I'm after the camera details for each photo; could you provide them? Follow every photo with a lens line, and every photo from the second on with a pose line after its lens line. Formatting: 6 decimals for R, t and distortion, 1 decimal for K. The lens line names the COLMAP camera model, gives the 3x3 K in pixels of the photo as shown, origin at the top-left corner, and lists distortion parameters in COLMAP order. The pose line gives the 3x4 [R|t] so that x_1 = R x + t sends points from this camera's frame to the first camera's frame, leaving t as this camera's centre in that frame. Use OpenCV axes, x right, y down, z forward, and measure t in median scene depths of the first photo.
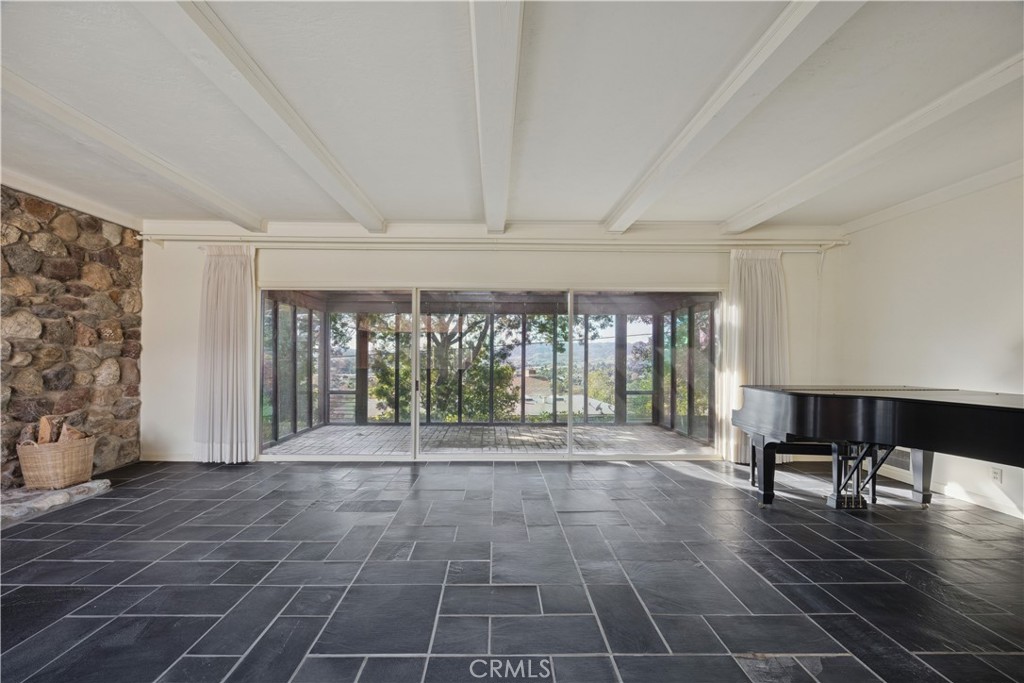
lens RADIAL K [[391.4, 0, 510.0], [0, 391.4, 344.7], [0, 0, 1]] dist [0.000191, -0.000207]
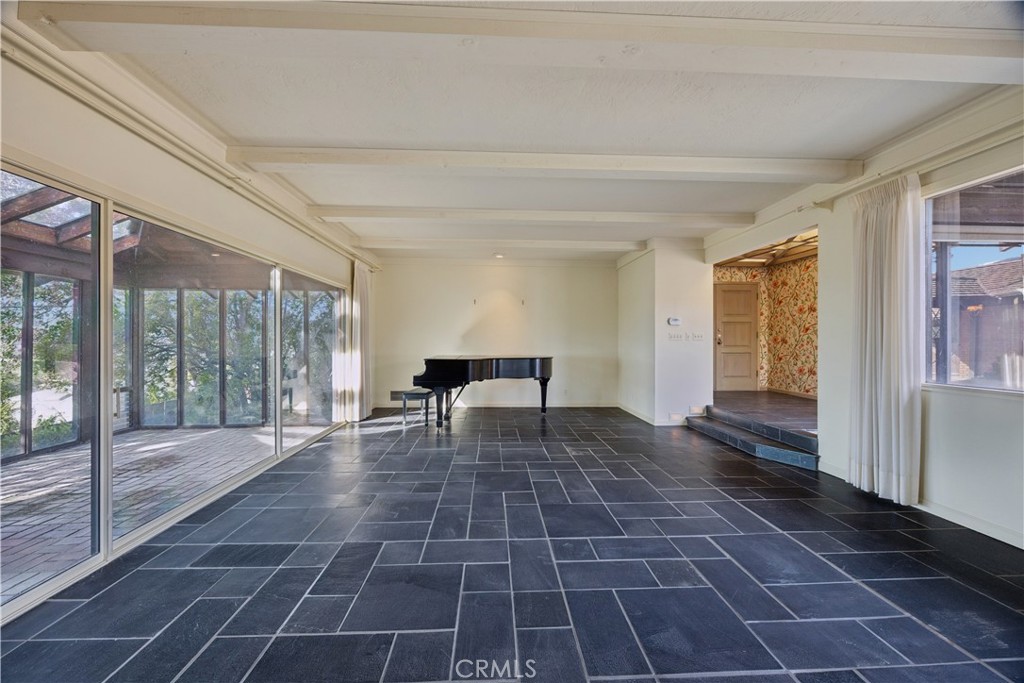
lens RADIAL K [[391.4, 0, 510.0], [0, 391.4, 344.7], [0, 0, 1]] dist [0.000191, -0.000207]
pose [[-0.034805, -0.008782, 0.999356, -0.808055], [-0.026105, 0.999628, 0.007876, 0.013987], [-0.999053, -0.025814, -0.035022, 0.607737]]
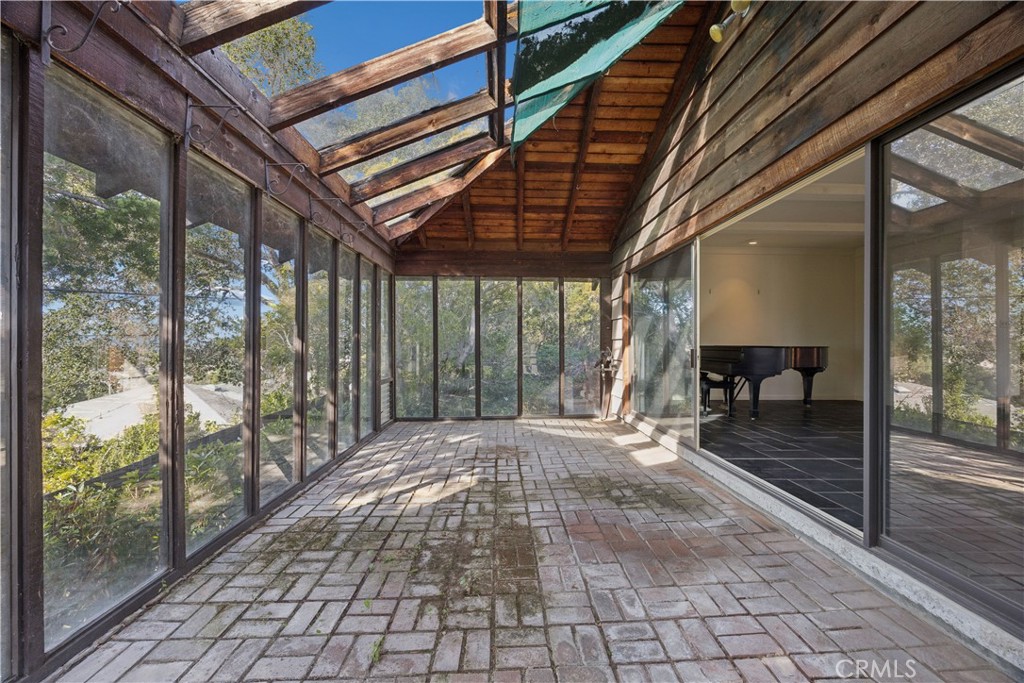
lens RADIAL K [[391.4, 0, 510.0], [0, 391.4, 344.7], [0, 0, 1]] dist [0.000191, -0.000207]
pose [[-0.007216, -0.001604, 0.999973, -0.743745], [-0.020195, 0.999795, 0.001458, 0.087136], [-0.999770, -0.020184, -0.007247, 1.601479]]
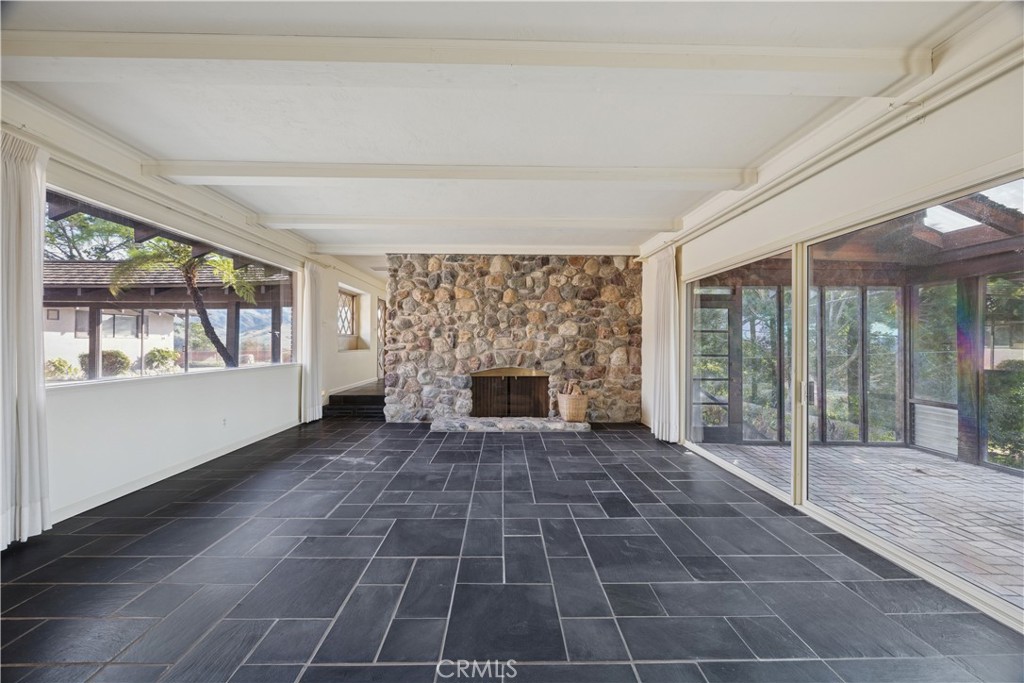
lens RADIAL K [[391.4, 0, 510.0], [0, 391.4, 344.7], [0, 0, 1]] dist [0.000191, -0.000207]
pose [[0.008111, 0.005900, -0.999950, 0.479012], [0.018167, 0.999817, 0.006047, 0.009679], [0.999802, -0.018215, 0.008003, 0.594673]]
